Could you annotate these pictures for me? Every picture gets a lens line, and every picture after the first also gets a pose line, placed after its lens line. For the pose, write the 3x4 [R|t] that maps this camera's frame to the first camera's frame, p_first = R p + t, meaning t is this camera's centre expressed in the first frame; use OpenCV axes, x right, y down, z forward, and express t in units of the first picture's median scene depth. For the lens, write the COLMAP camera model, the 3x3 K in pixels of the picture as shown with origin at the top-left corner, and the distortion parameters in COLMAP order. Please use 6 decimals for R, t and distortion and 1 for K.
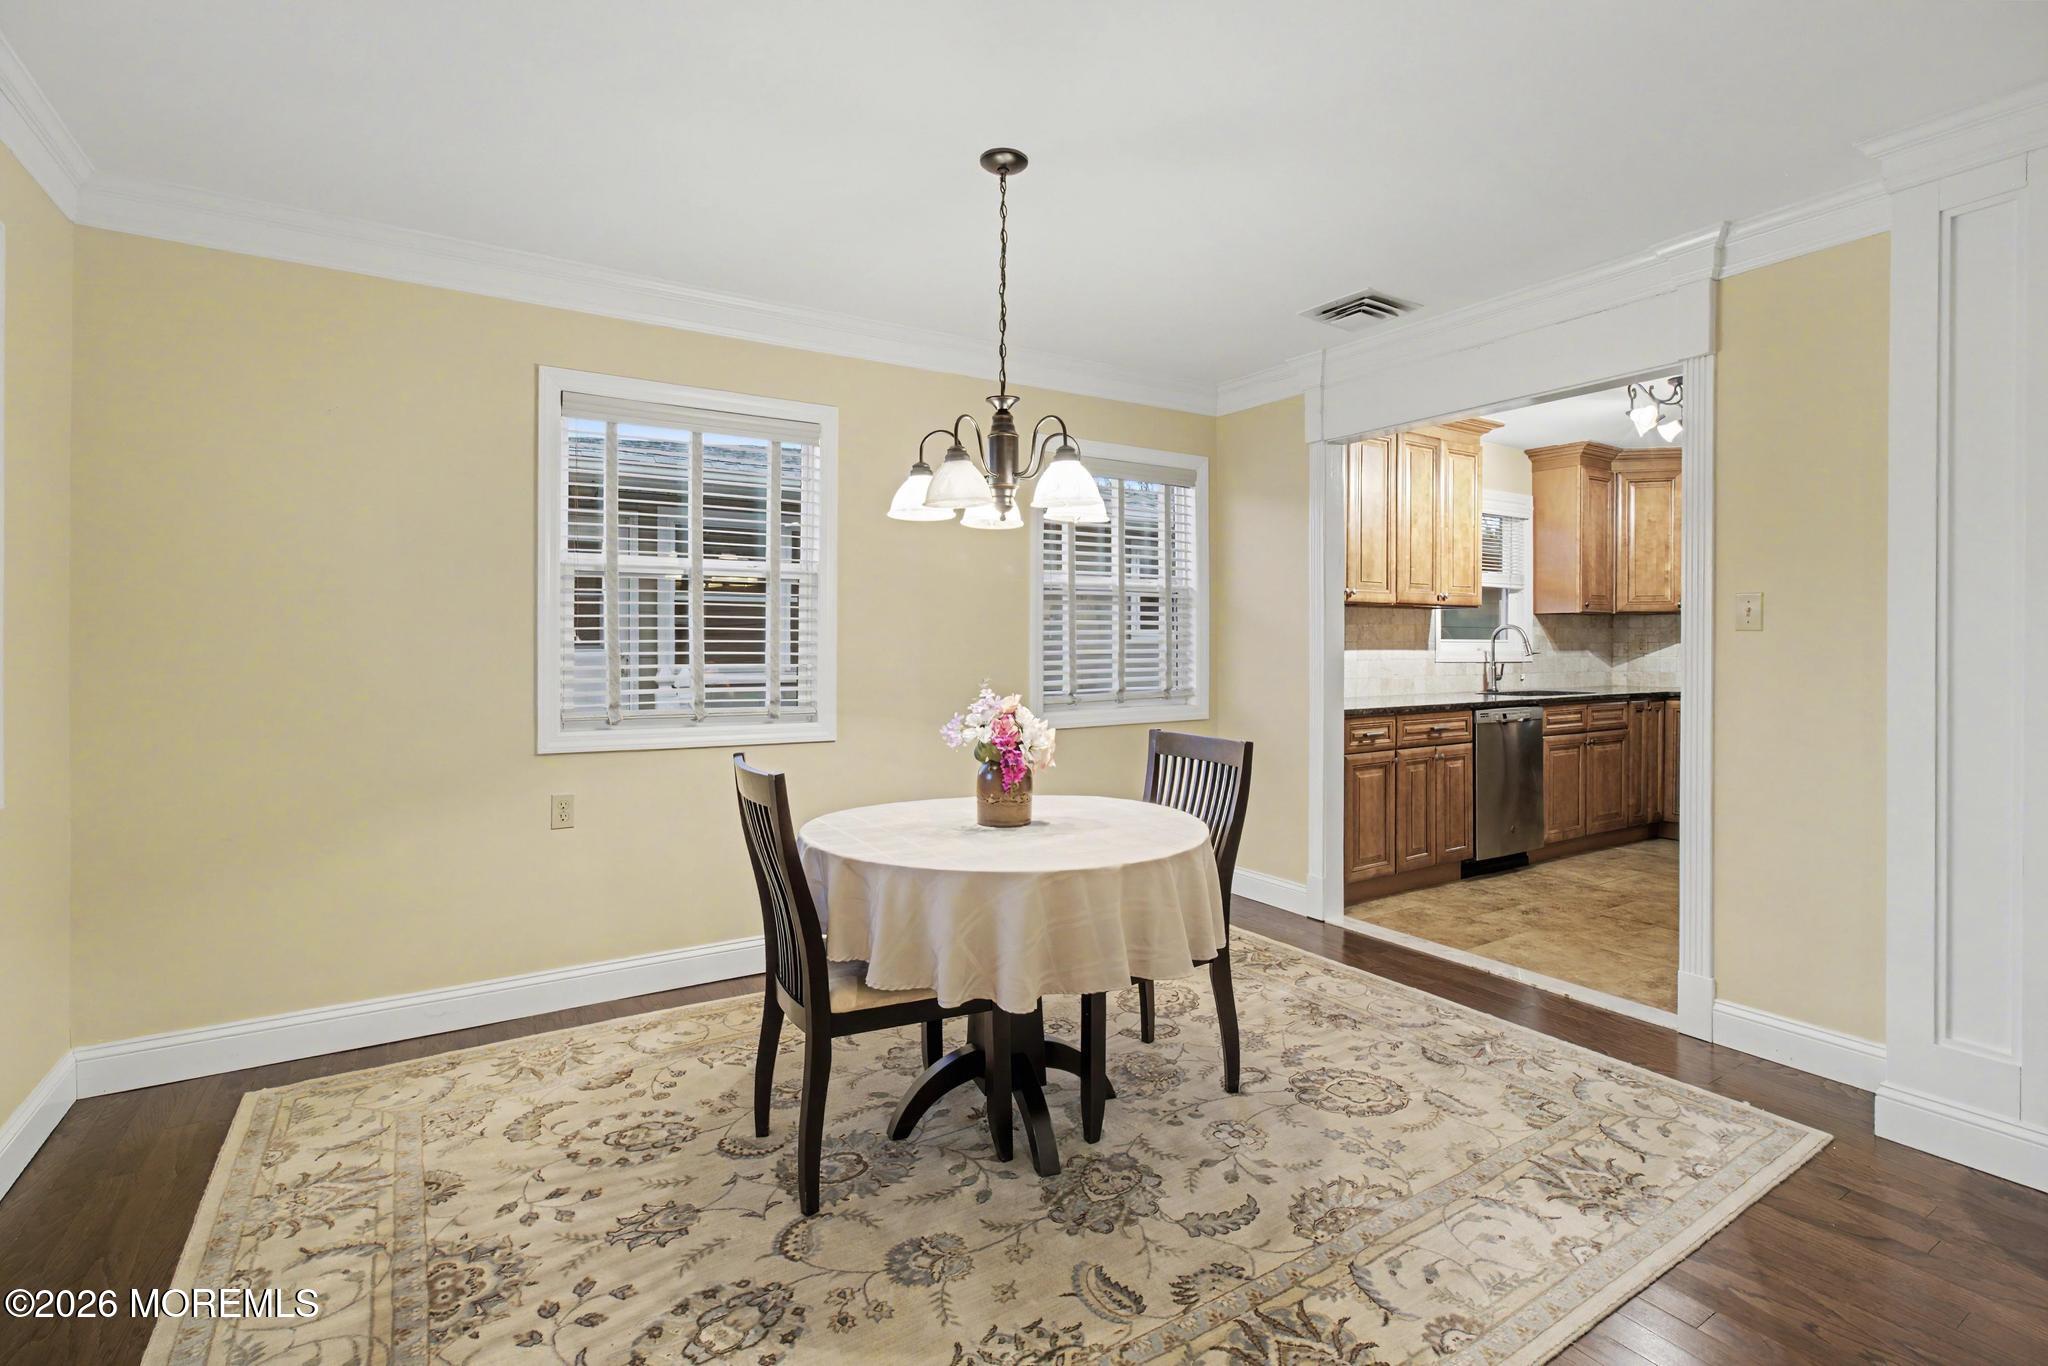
lens RADIAL K [[954.2, 0, 1034.4], [0, 954.2, 649.4], [0, 0, 1]] dist [-0.002906, 0.002859]
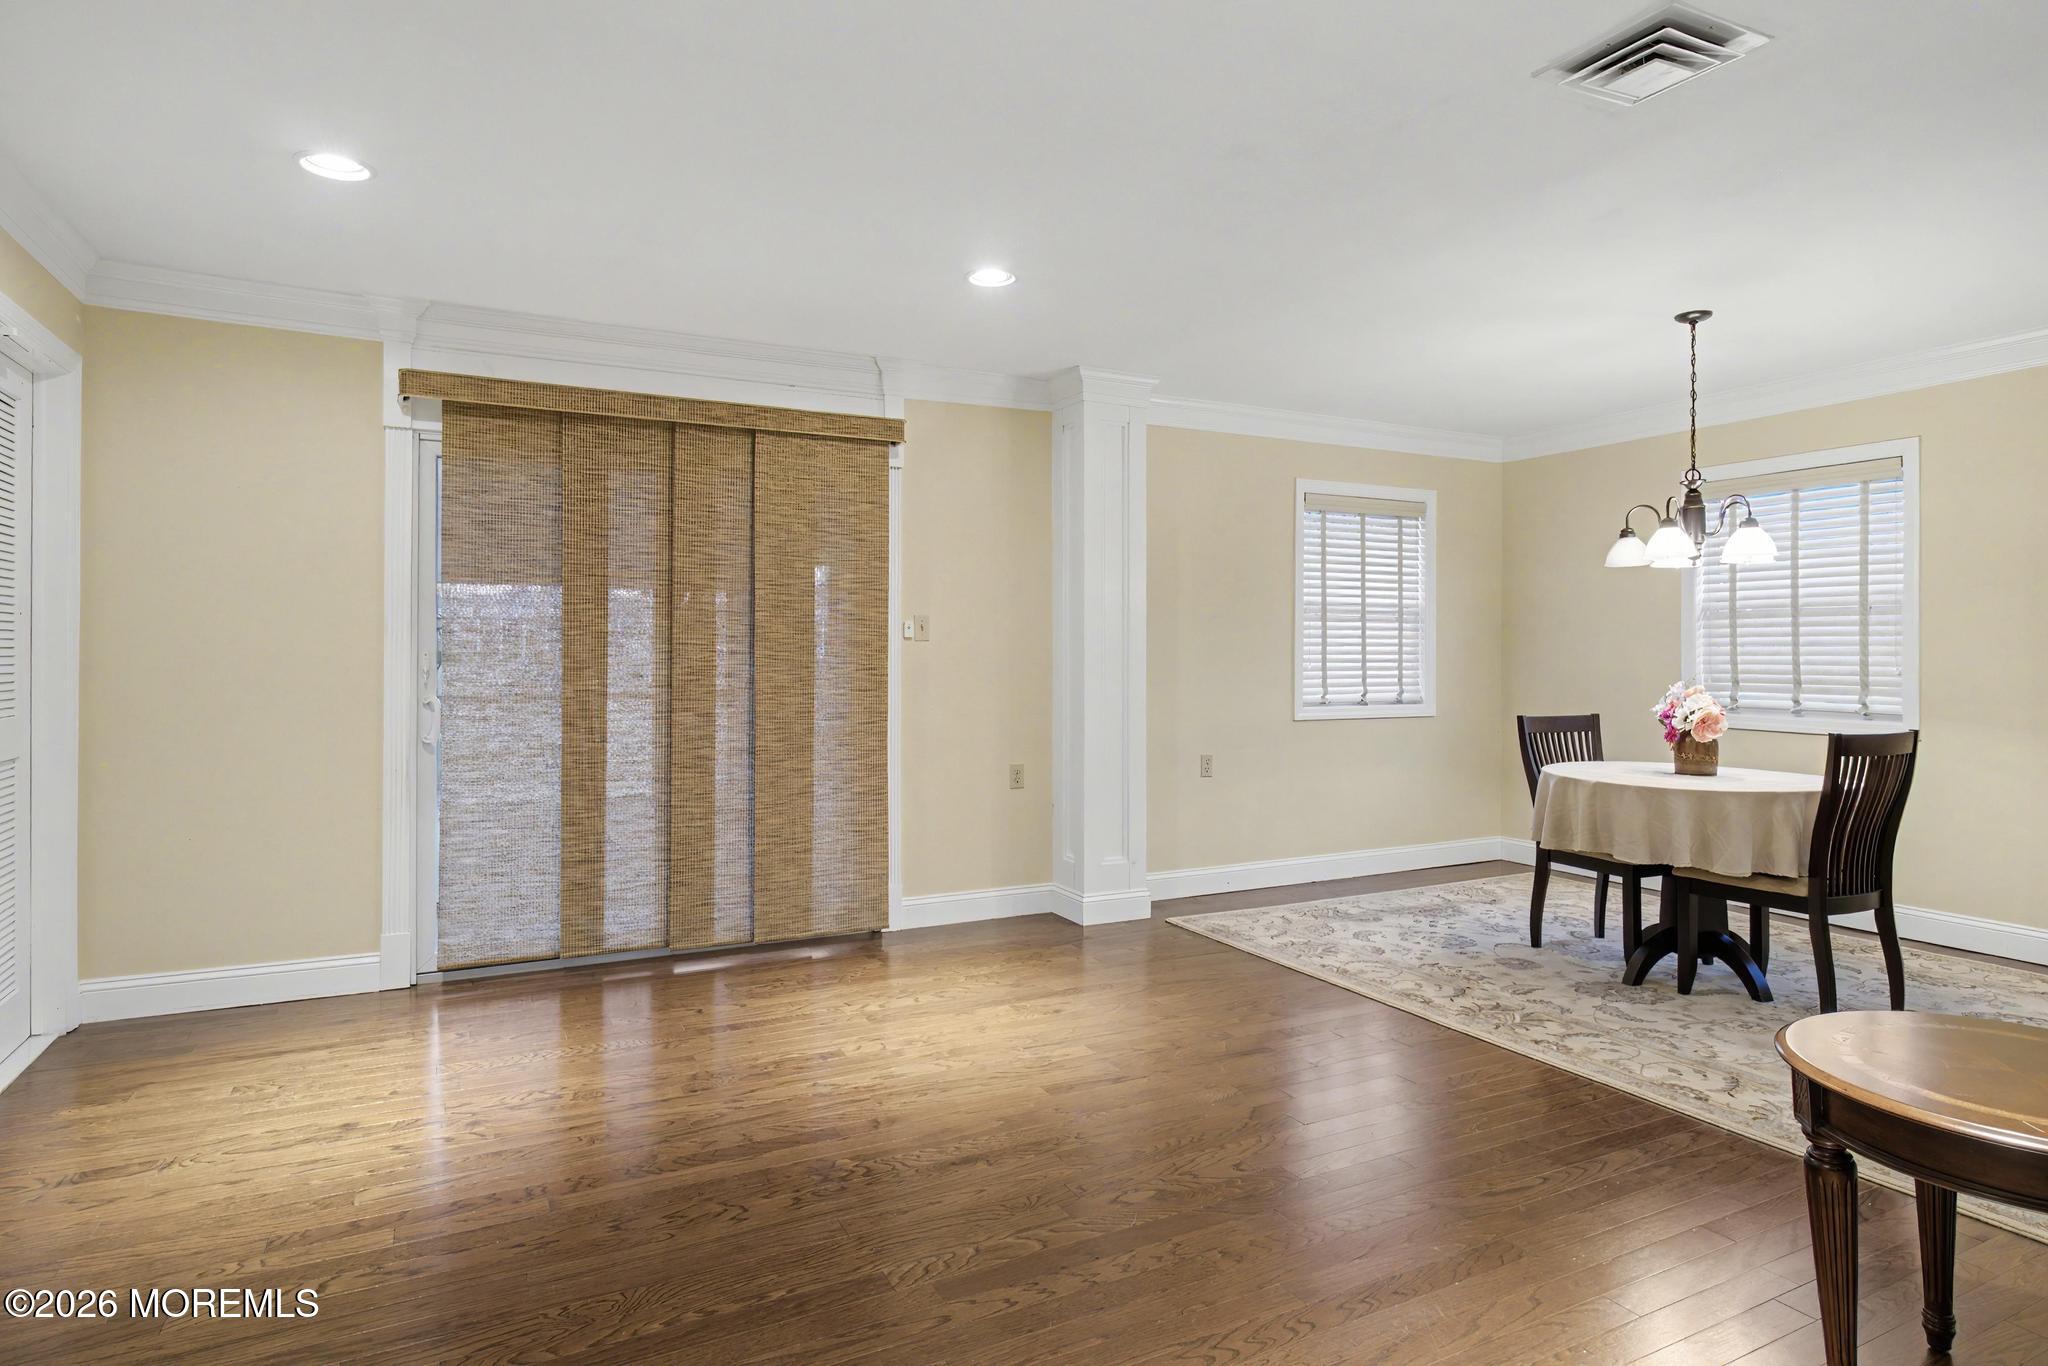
lens RADIAL K [[1125.2, 0, 1018.1], [0, 1125.2, 653.6], [0, 0, 1]] dist [-0.001710, 0.007364]
pose [[-0.102350, -0.004515, -0.994738, 1.470586], [-0.007298, 0.999966, -0.003788, 0.011039], [0.994722, 0.006872, -0.102379, 0.134656]]
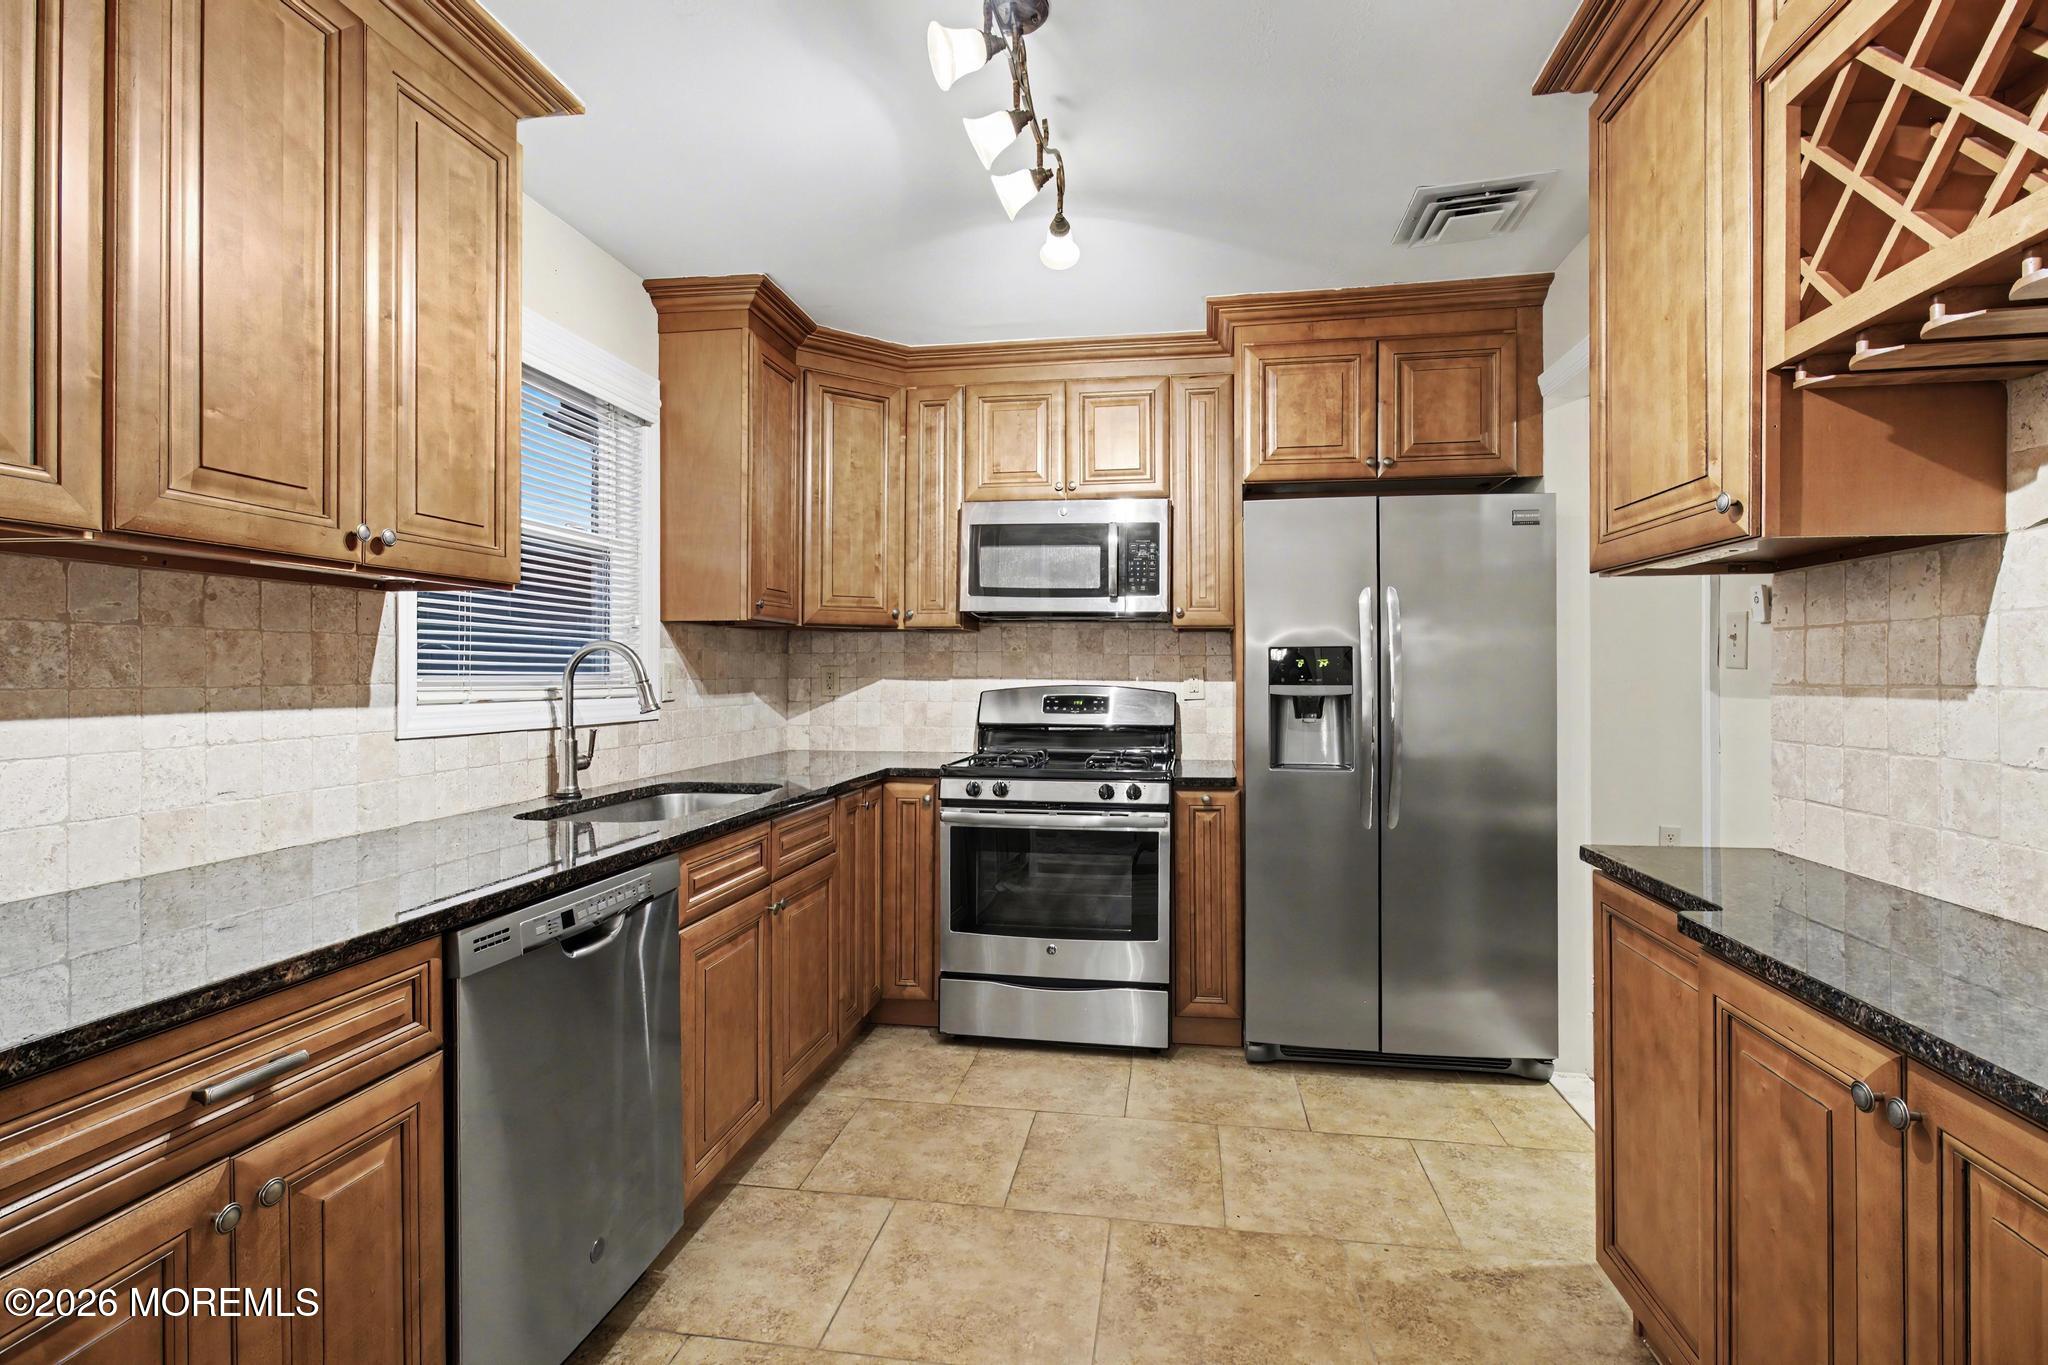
lens RADIAL K [[954.2, 0, 1027.6], [0, 954.2, 666.4], [0, 0, 1]] dist [-0.002906, 0.002859]
pose [[0.667490, 0.002750, 0.744614, 0.604765], [0.006242, 0.999937, -0.009289, -0.018098], [-0.744593, 0.010848, 0.667431, 1.132389]]
